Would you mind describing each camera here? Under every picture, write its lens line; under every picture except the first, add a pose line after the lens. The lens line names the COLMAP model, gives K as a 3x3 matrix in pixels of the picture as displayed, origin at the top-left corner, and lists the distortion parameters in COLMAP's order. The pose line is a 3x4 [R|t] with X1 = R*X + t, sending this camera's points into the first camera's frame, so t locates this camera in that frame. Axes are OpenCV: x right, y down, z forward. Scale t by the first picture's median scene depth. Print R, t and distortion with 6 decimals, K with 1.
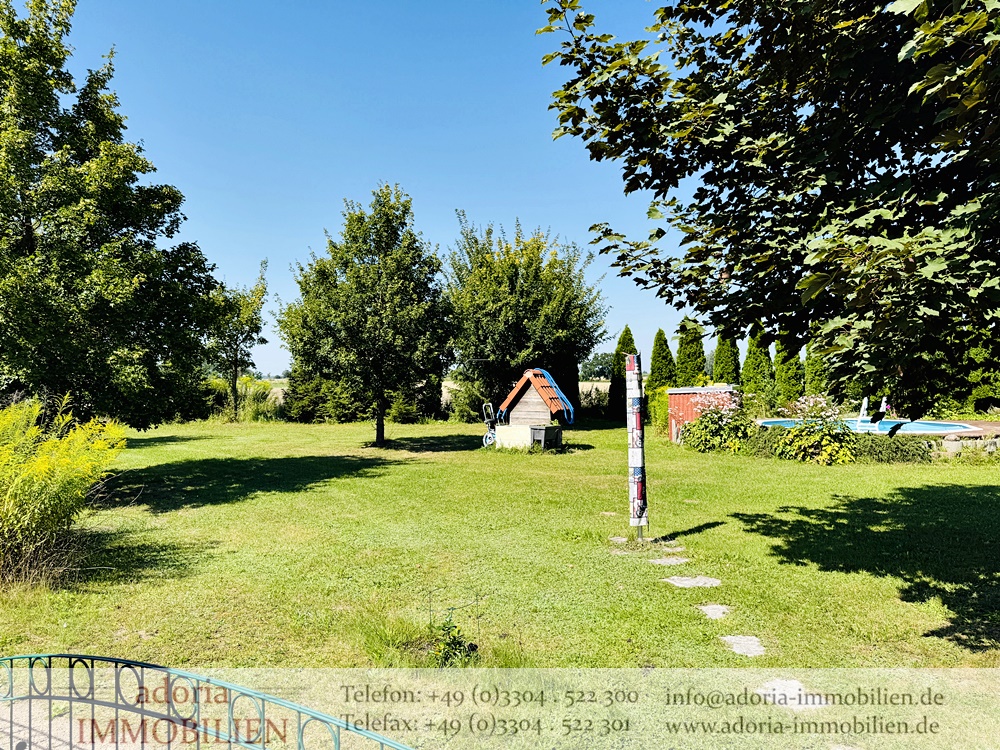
lens RADIAL K [[712.4, 0, 494.8], [0, 712.4, 377.1], [0, 0, 1]] dist [0.098813, -0.152113]
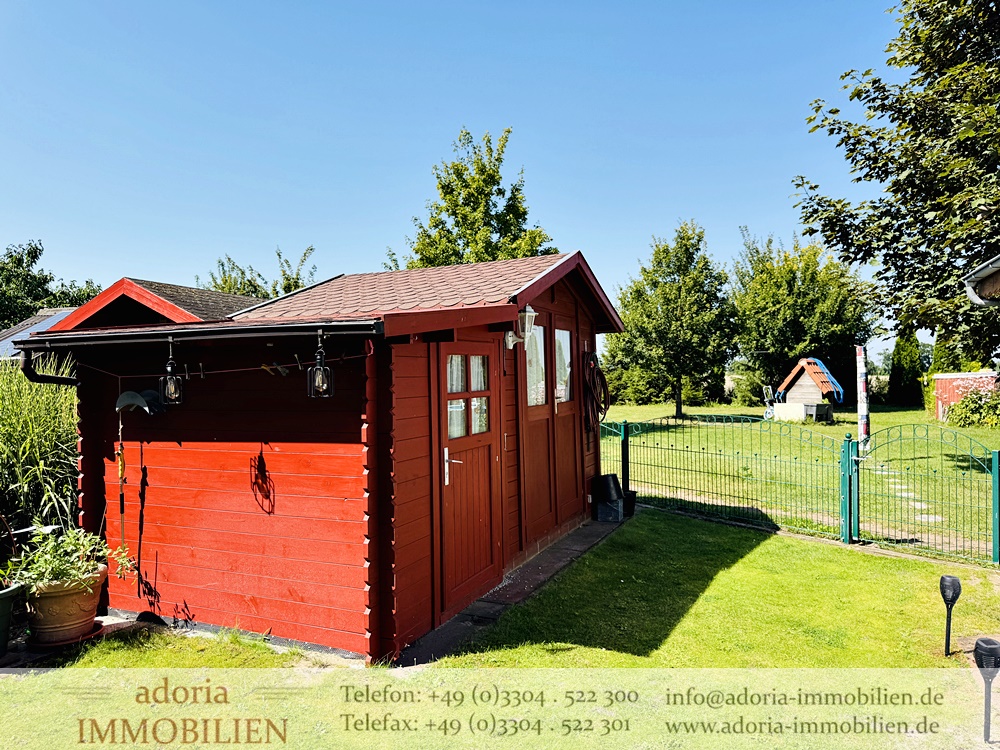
lens RADIAL K [[712.4, 0, 494.8], [0, 712.4, 377.1], [0, 0, 1]] dist [0.098813, -0.152113]
pose [[0.930434, -0.003490, -0.366443, 0.008620], [0.006486, 0.999955, 0.006944, 0.008802], [0.366402, -0.008838, 0.930415, -0.370120]]
